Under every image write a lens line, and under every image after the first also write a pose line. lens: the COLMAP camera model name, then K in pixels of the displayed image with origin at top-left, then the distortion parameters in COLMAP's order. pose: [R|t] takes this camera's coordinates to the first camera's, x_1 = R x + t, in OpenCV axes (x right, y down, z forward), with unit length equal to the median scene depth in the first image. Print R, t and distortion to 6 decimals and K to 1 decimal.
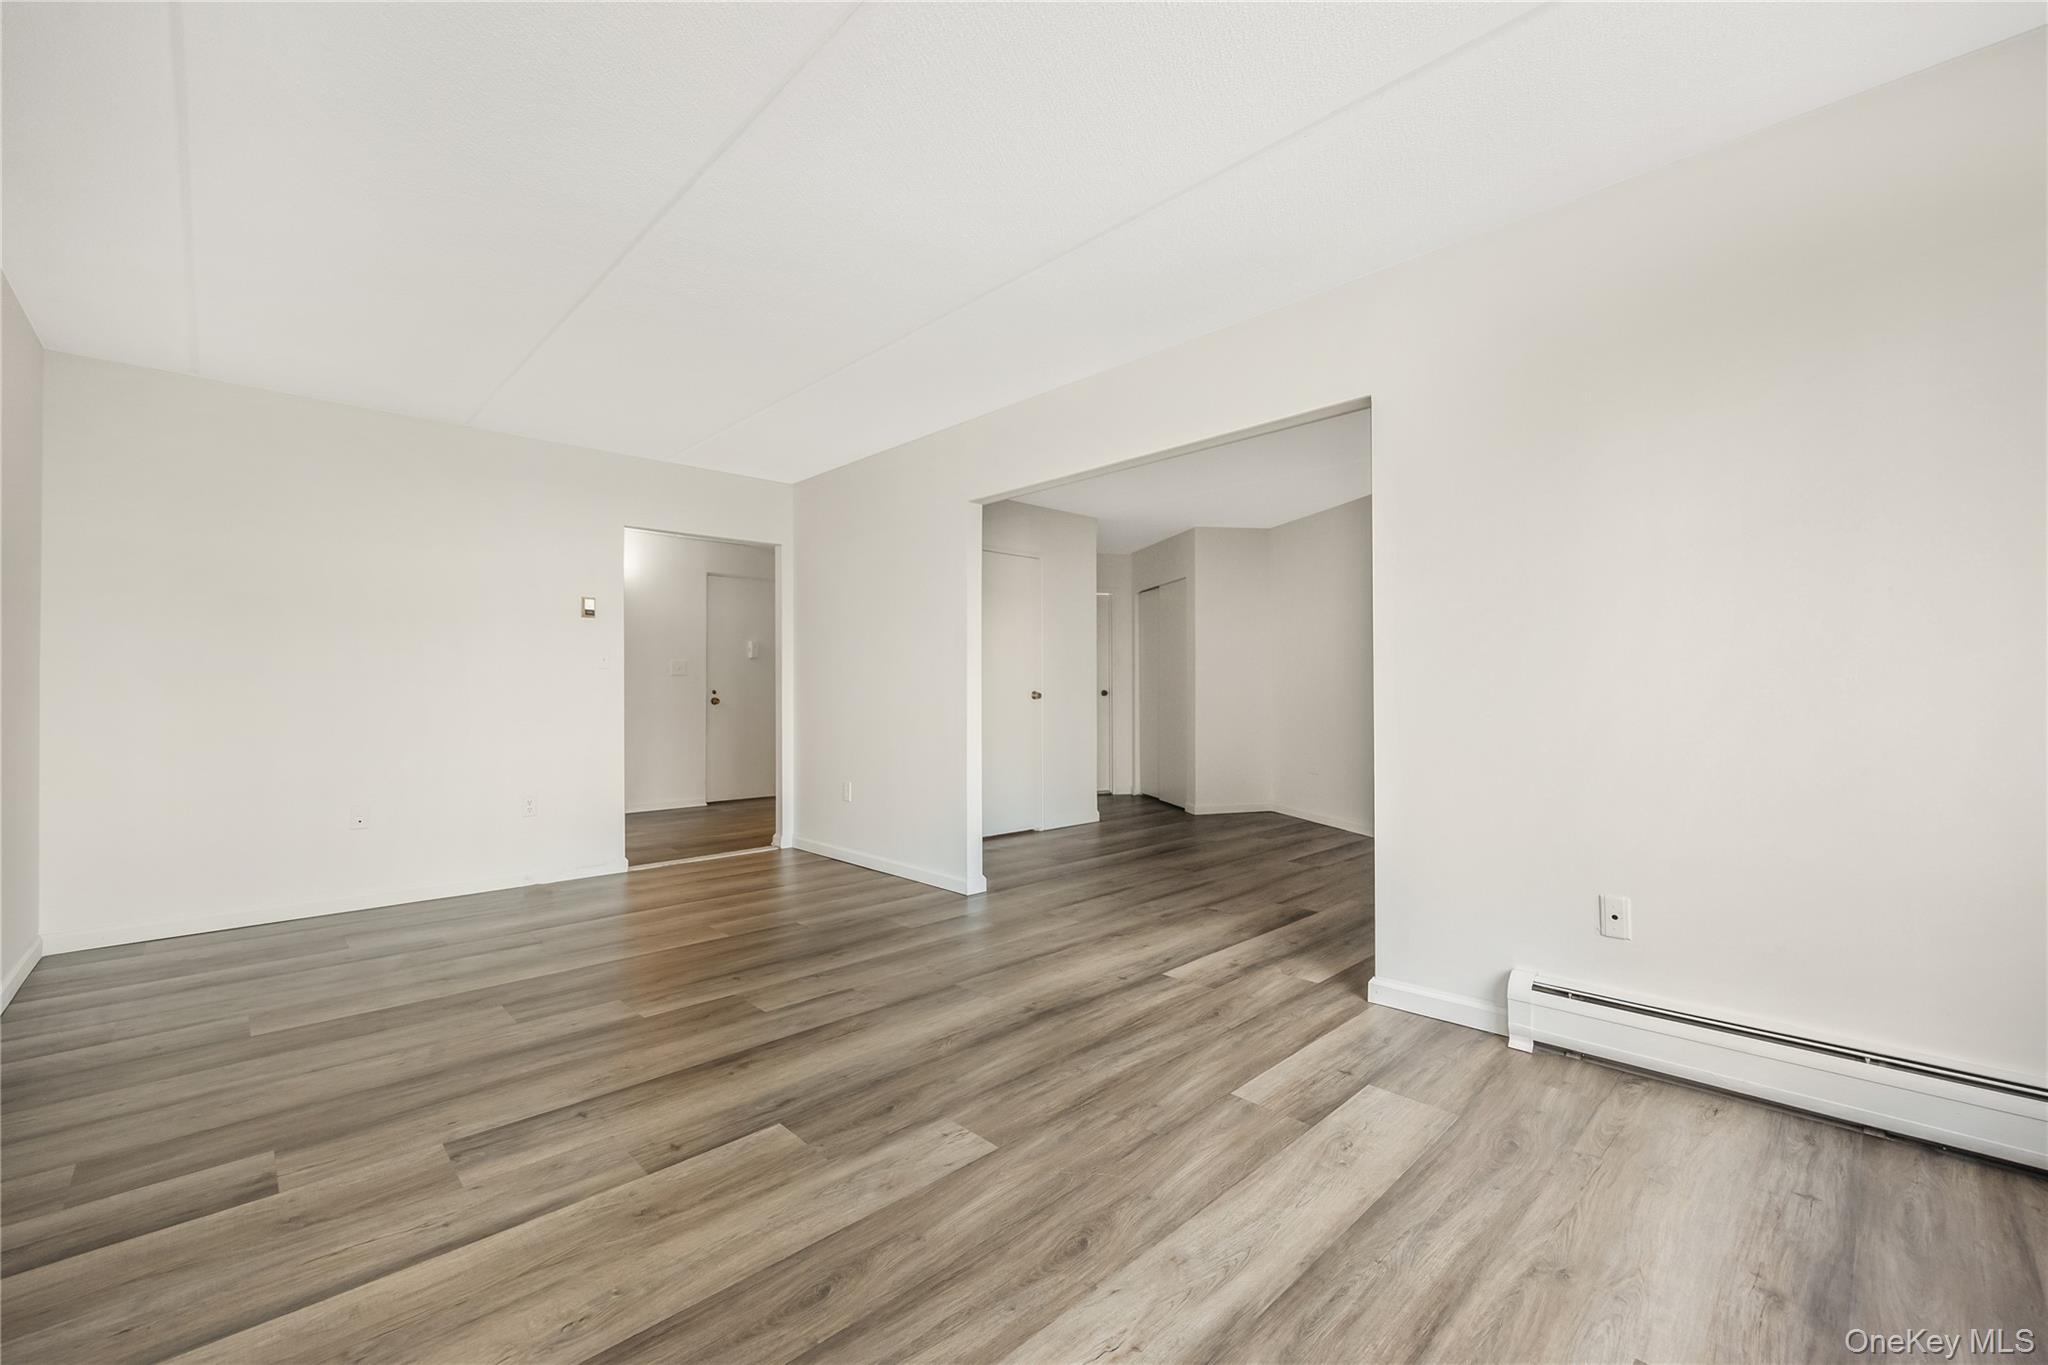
lens RADIAL K [[840.5, 0, 1024.0], [0, 840.5, 682.5], [0, 0, 1]] dist [-0.003883, -0.000428]
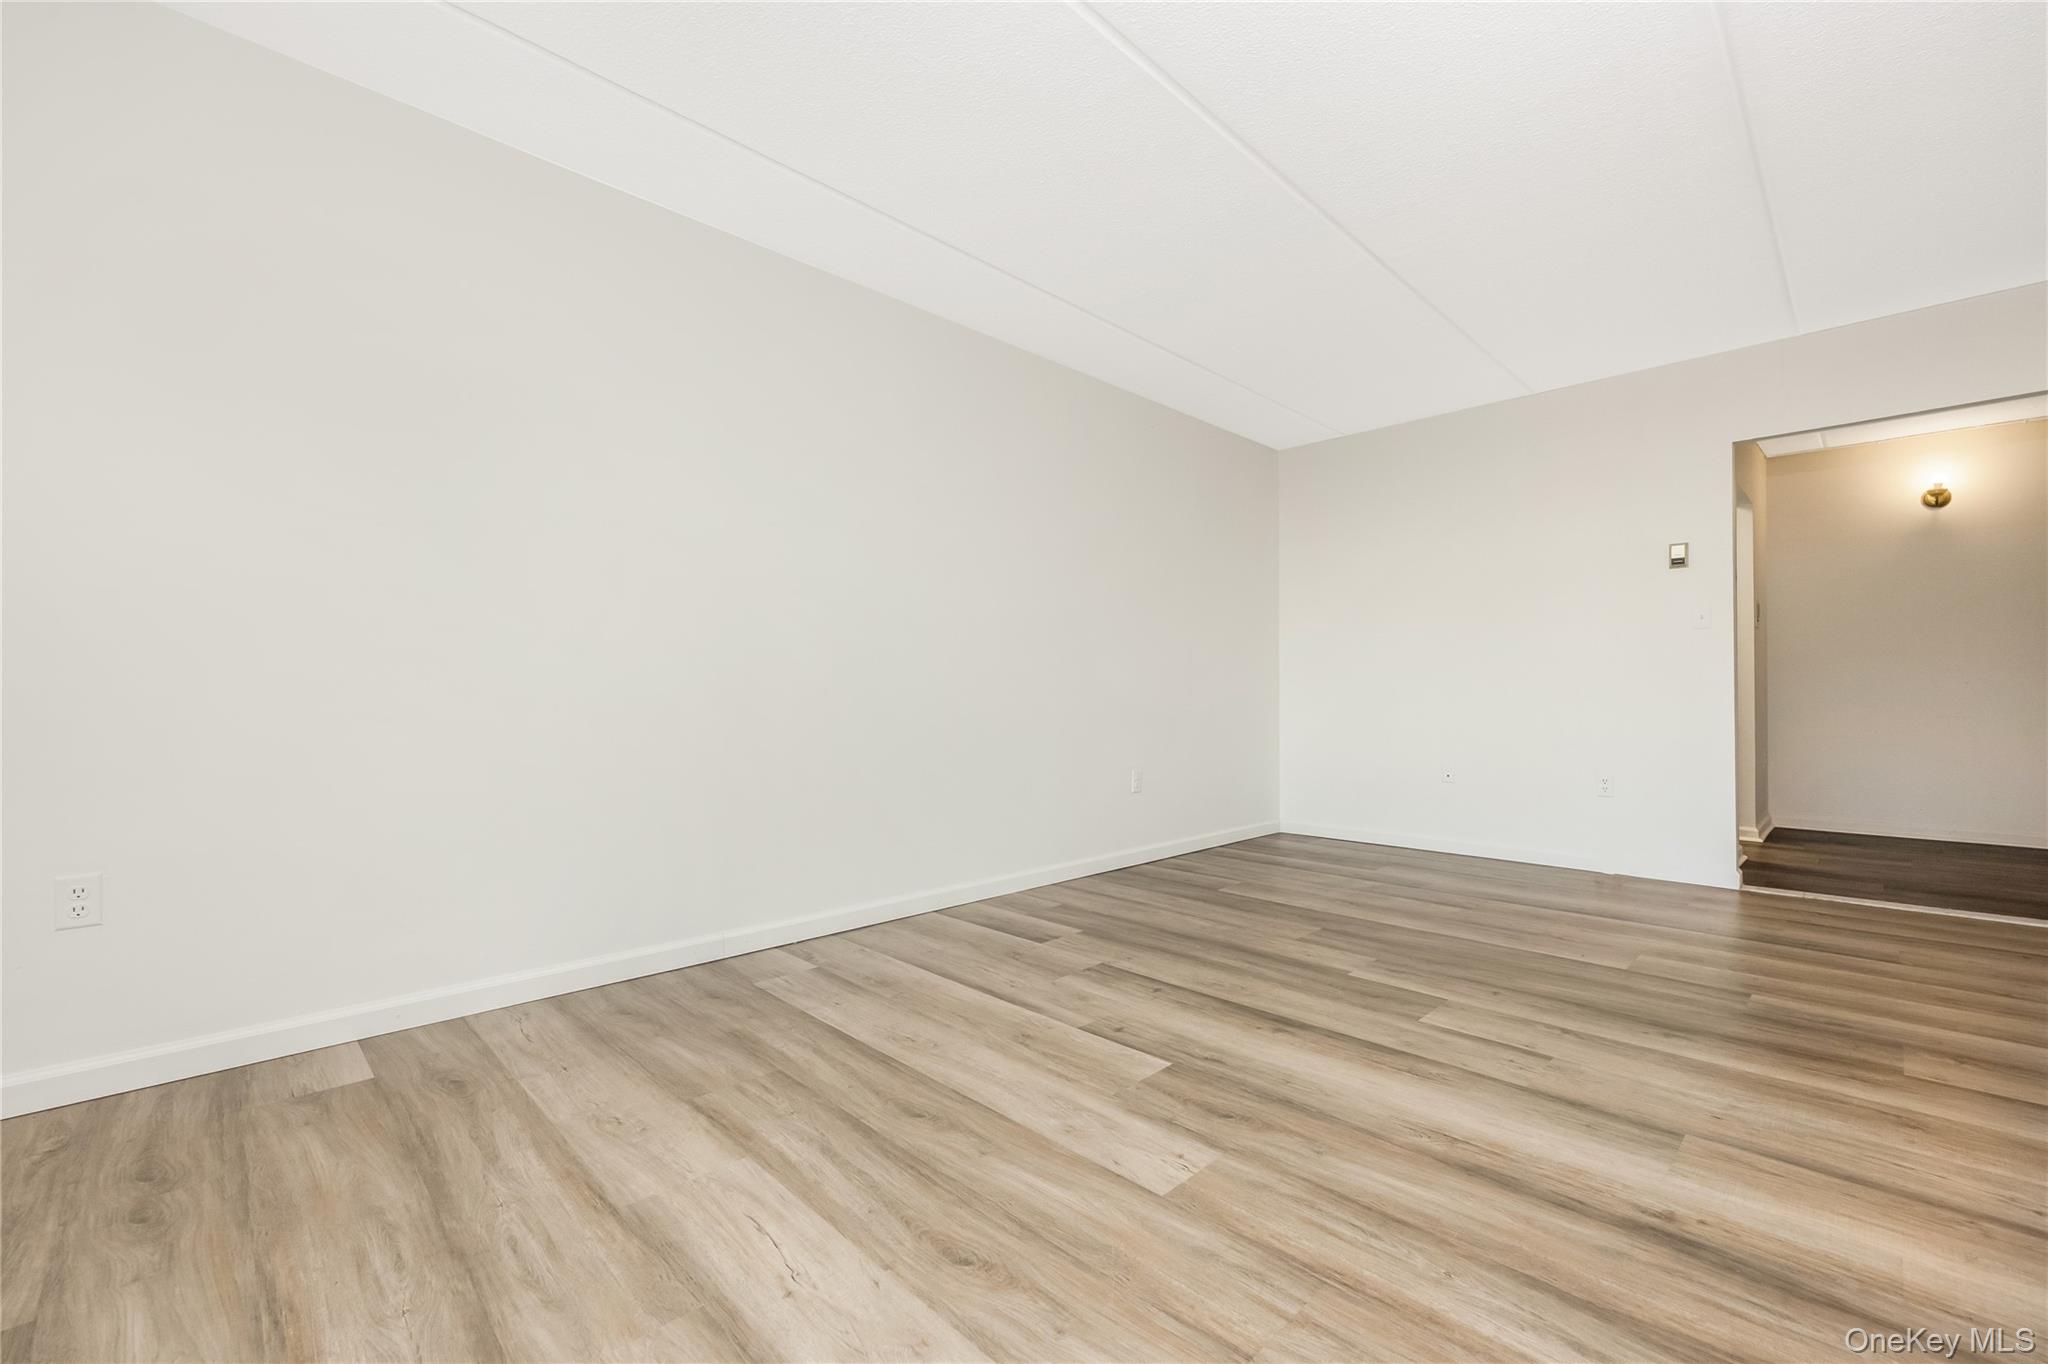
lens RADIAL K [[840.5, 0, 1024.0], [0, 840.5, 682.0], [0, 0, 1]] dist [-0.003883, -0.000428]
pose [[0.013950, -0.009760, -0.999855, 0.636885], [0.011525, 0.999887, -0.009600, 0.077628], [0.999836, -0.011390, 0.014061, 0.747597]]
